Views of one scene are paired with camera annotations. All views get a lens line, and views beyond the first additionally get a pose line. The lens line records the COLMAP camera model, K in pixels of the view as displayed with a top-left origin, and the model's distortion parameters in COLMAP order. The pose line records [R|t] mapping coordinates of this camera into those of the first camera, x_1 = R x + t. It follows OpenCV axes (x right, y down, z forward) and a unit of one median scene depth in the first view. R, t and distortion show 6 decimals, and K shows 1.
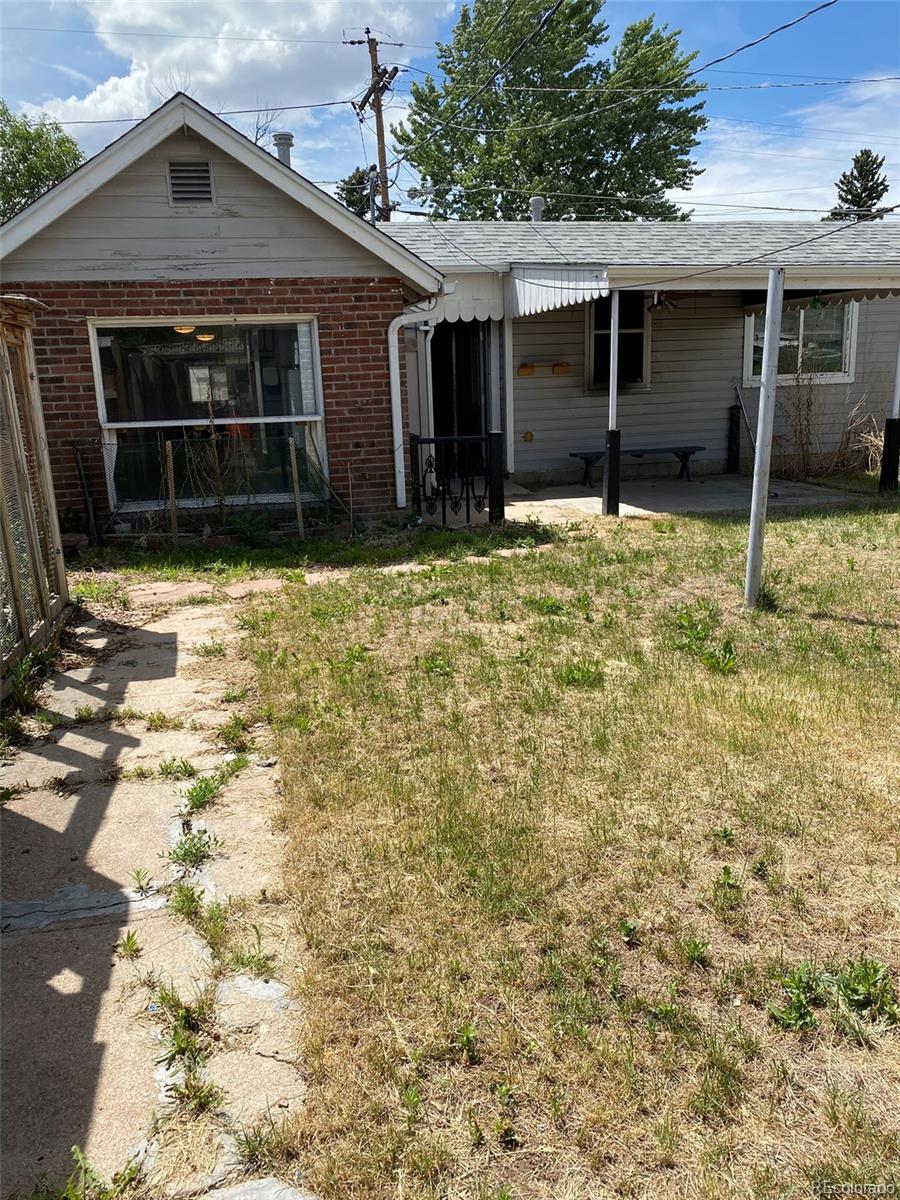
lens RADIAL K [[919.6, 0, 450.0], [0, 919.6, 600.0], [0, 0, 1]] dist [0.036988, 0.004048]
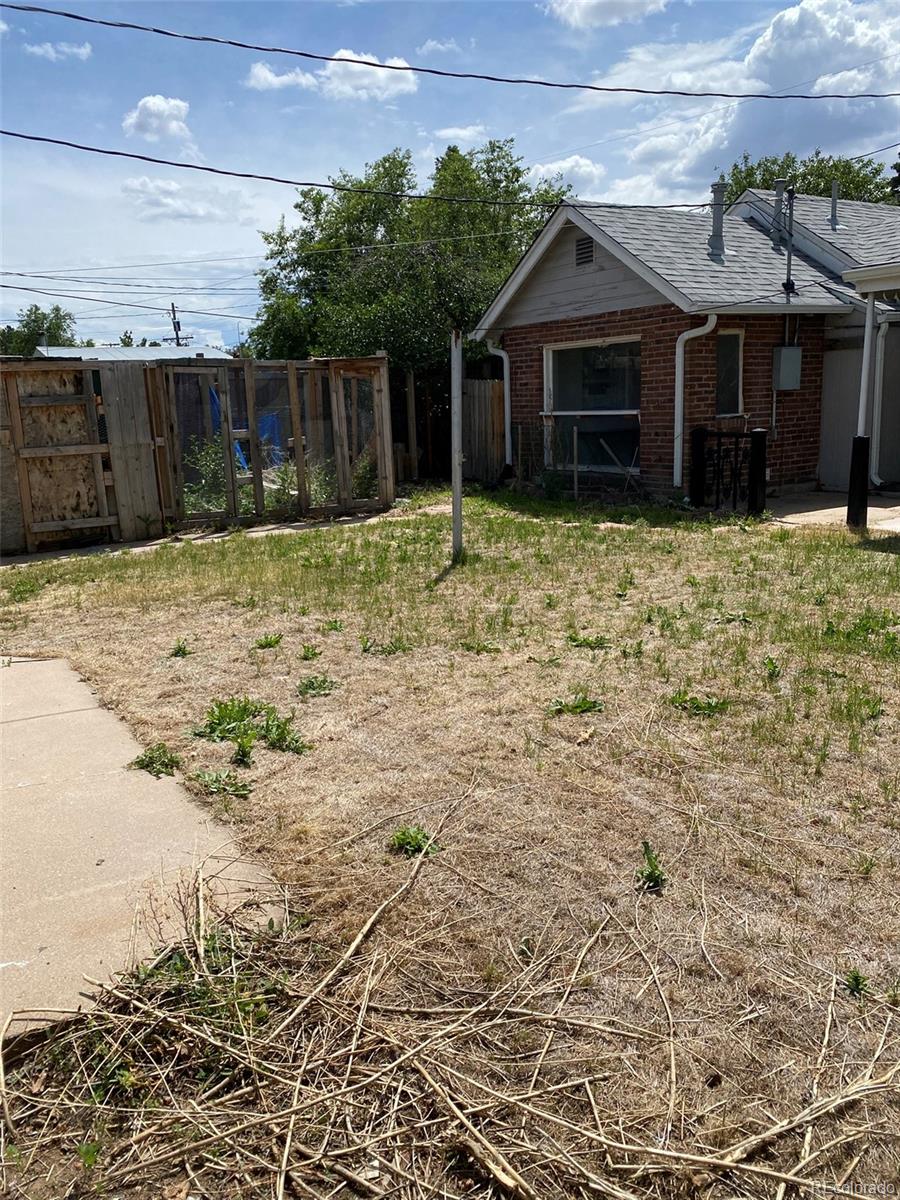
lens RADIAL K [[919.6, 0, 450.0], [0, 919.6, 600.0], [0, 0, 1]] dist [0.036988, 0.004048]
pose [[0.342666, 0.224891, -0.912142, 1.076347], [-0.211446, 0.964475, 0.158360, -0.096753], [0.915353, 0.138604, 0.378046, 0.308984]]
